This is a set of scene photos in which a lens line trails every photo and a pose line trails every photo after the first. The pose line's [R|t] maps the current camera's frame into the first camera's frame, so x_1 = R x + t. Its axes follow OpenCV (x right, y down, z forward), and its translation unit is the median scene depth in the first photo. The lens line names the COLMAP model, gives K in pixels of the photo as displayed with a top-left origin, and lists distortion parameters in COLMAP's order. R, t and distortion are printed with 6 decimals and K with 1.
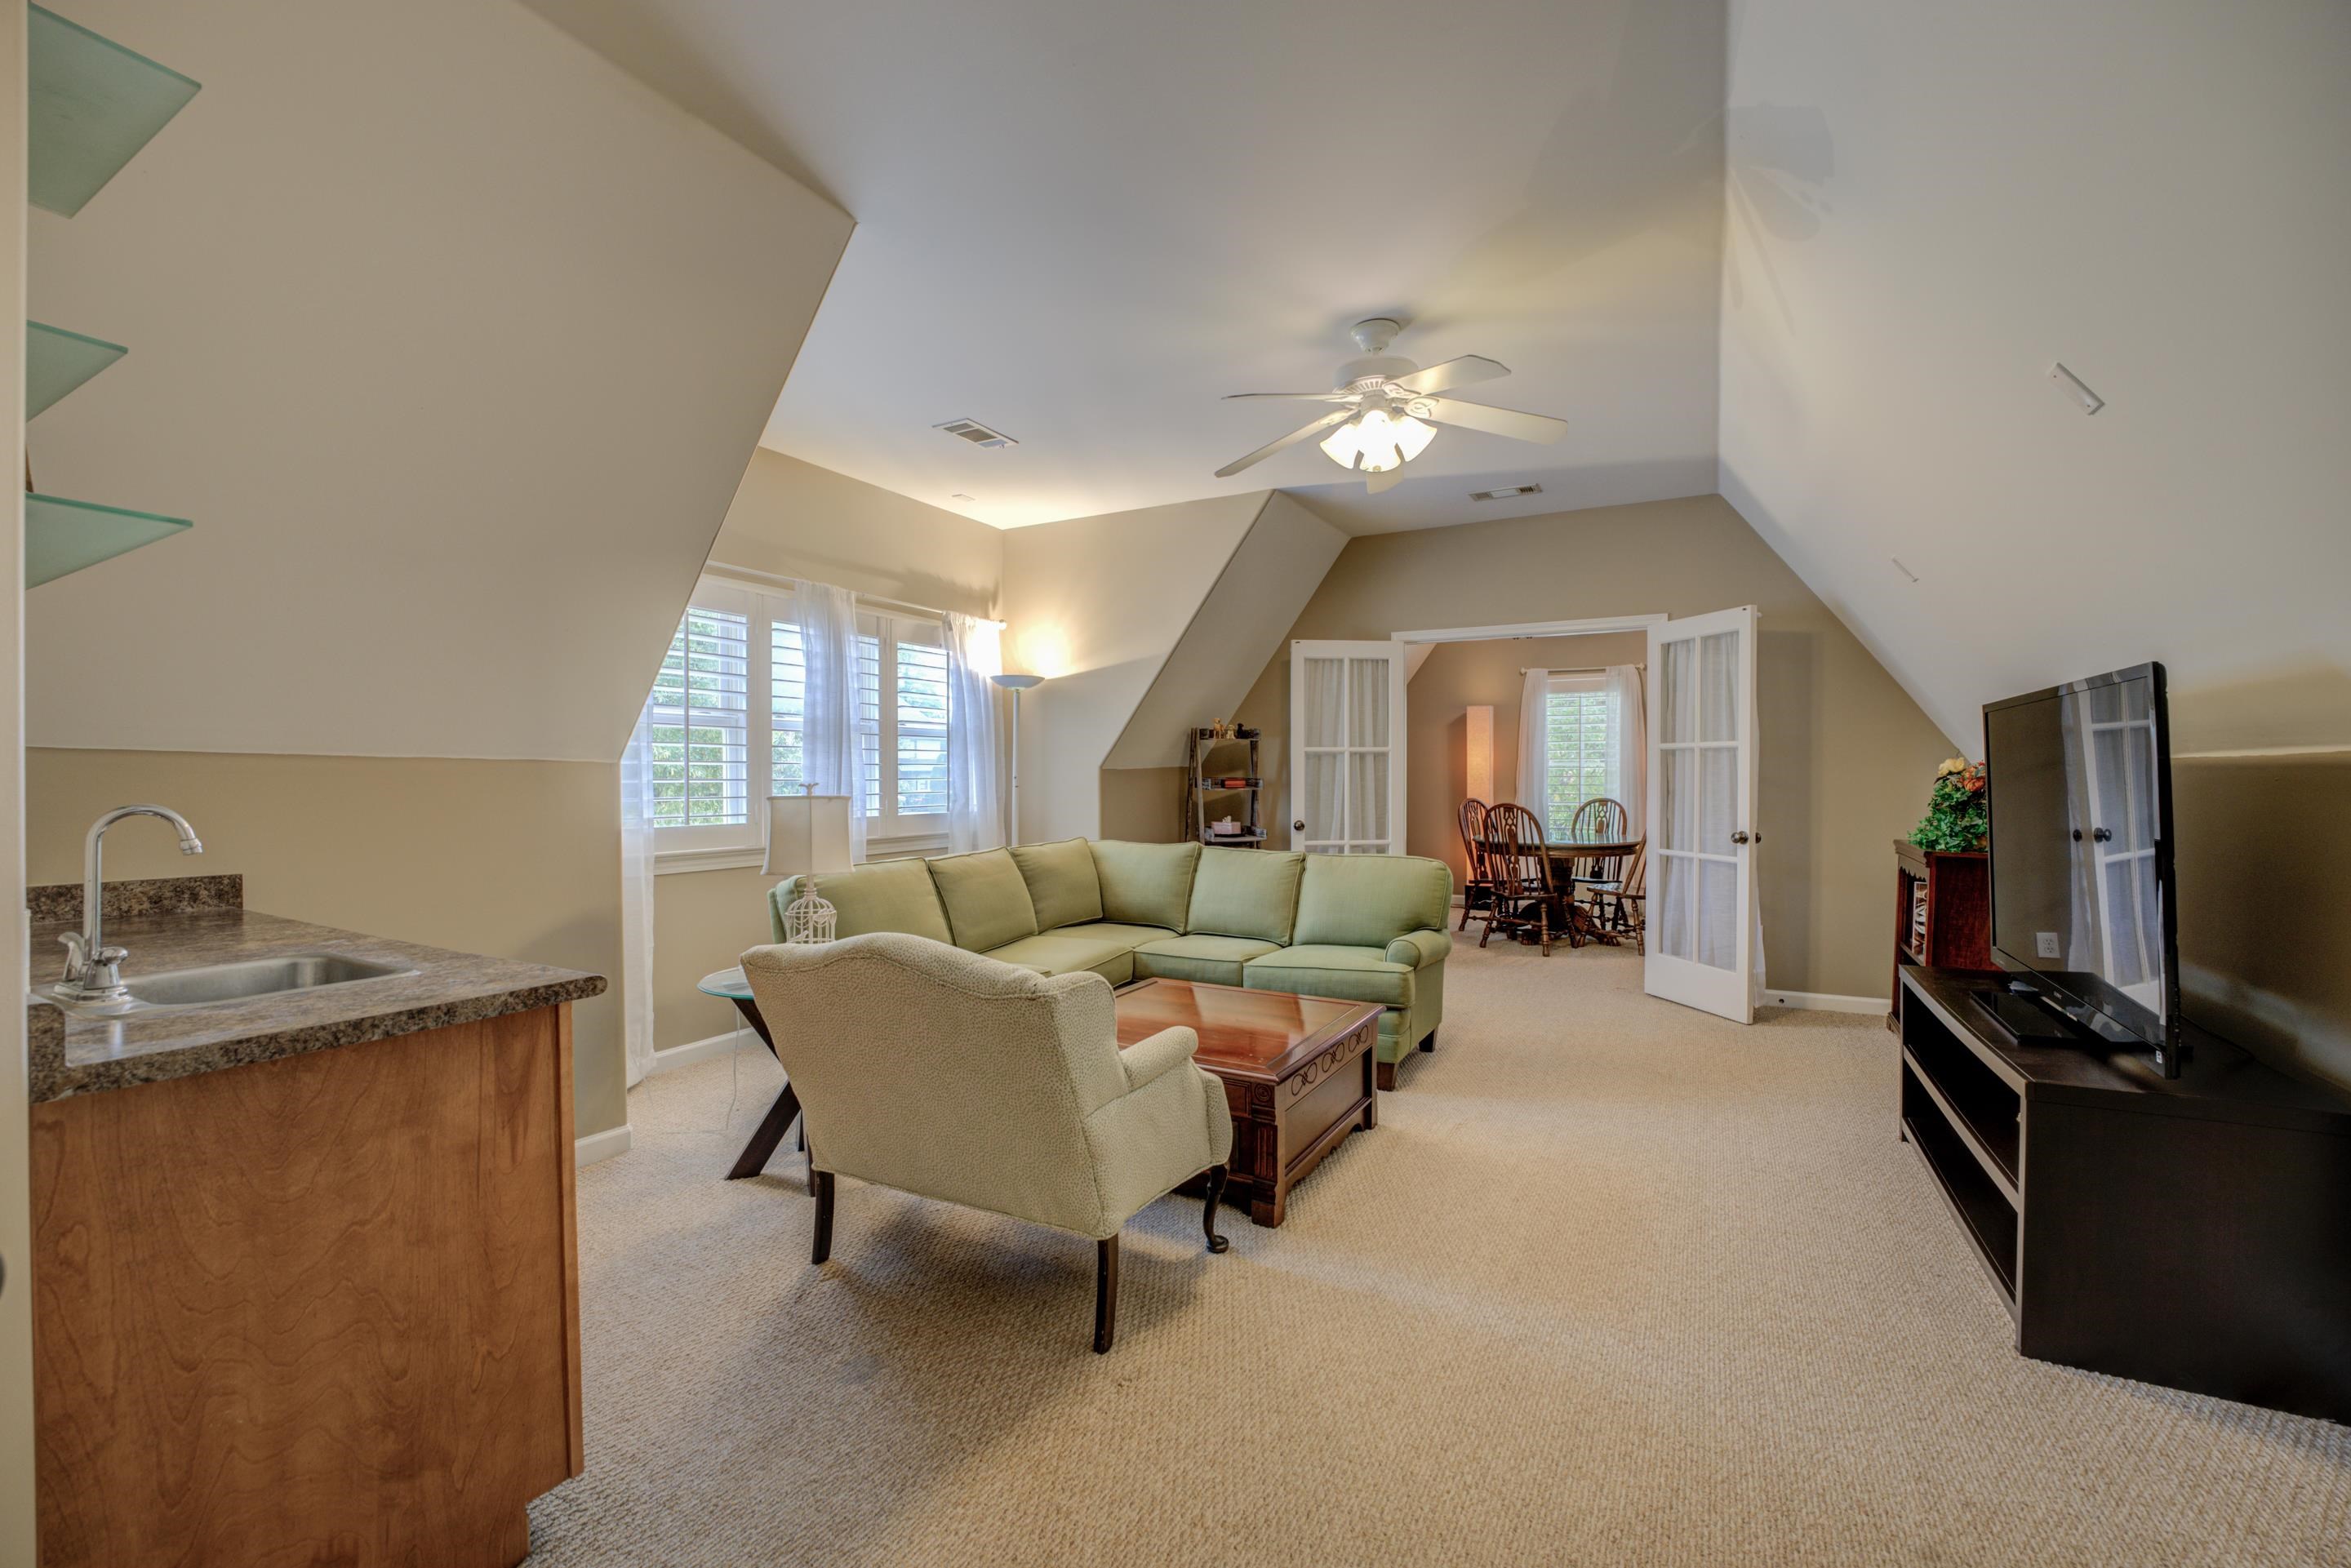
lens RADIAL K [[968.9, 0, 1165.7], [0, 968.9, 780.4], [0, 0, 1]] dist [-0.030531, 0.004688]
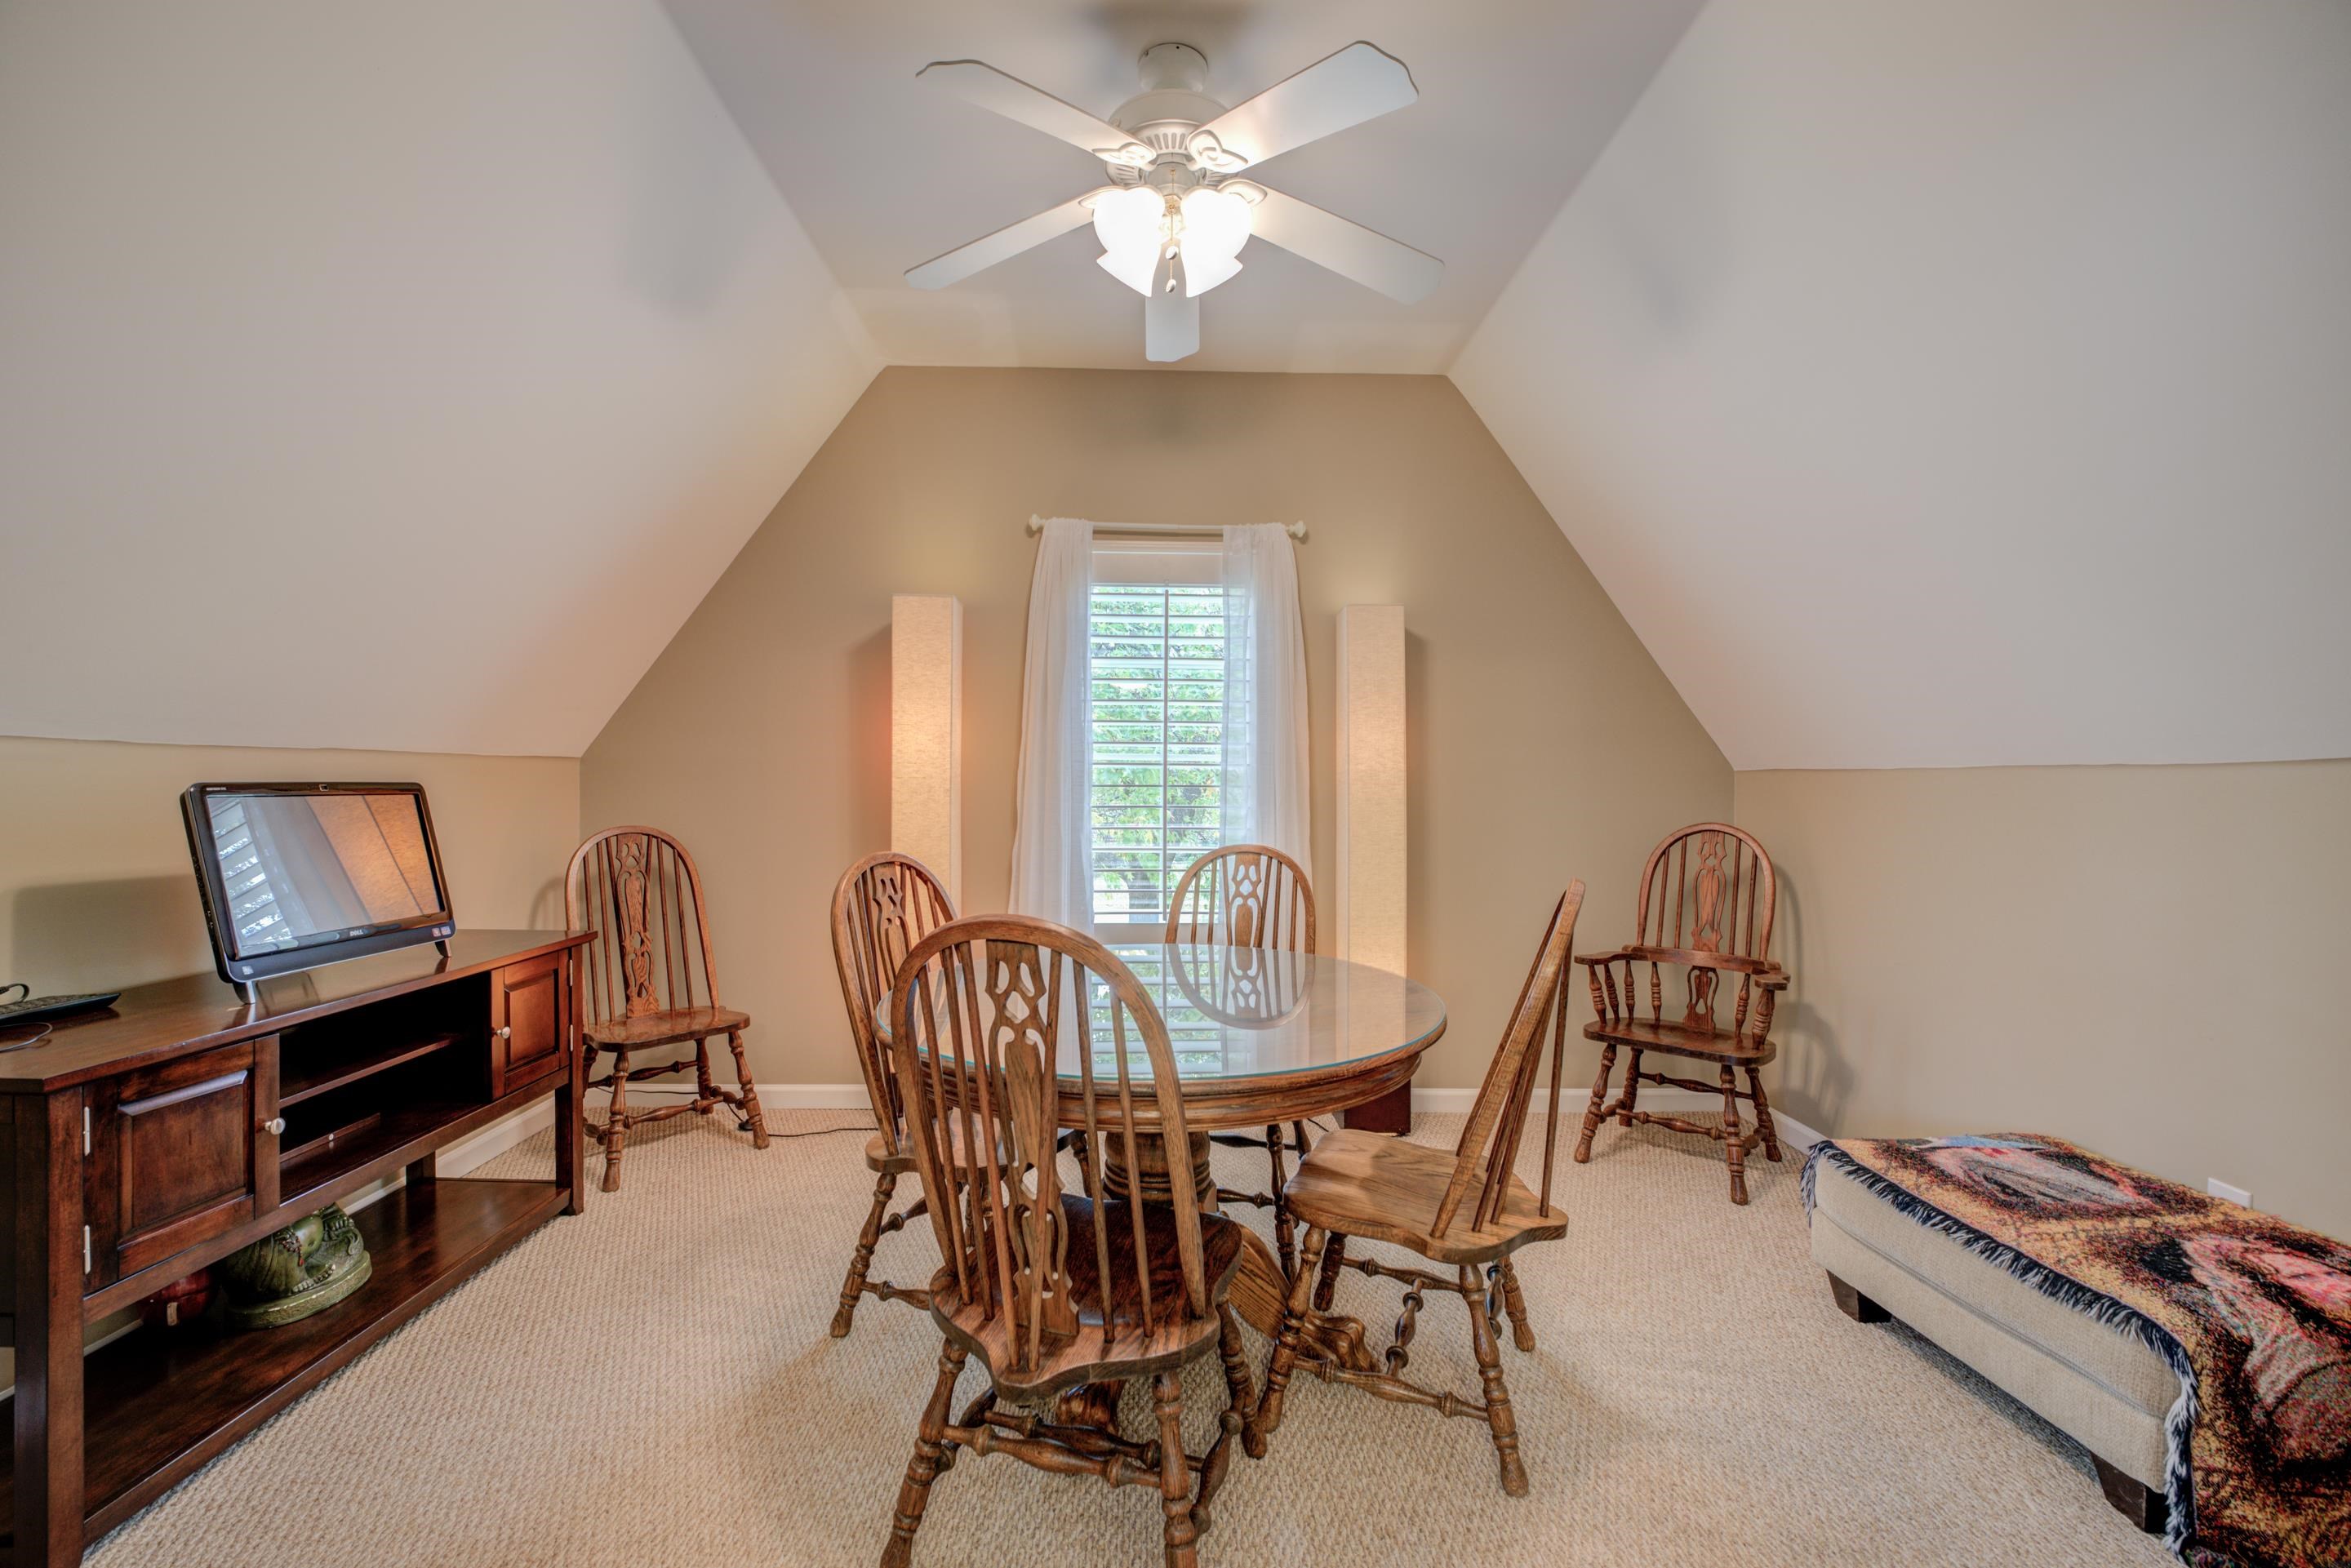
lens RADIAL K [[968.9, 0, 1170.7], [0, 968.9, 793.7], [0, 0, 1]] dist [-0.030531, 0.004688]
pose [[0.863995, 0.004345, 0.503482, 0.227481], [0.002739, 0.999907, -0.013329, 0.003620], [-0.503493, 0.012895, 0.863903, 0.654439]]
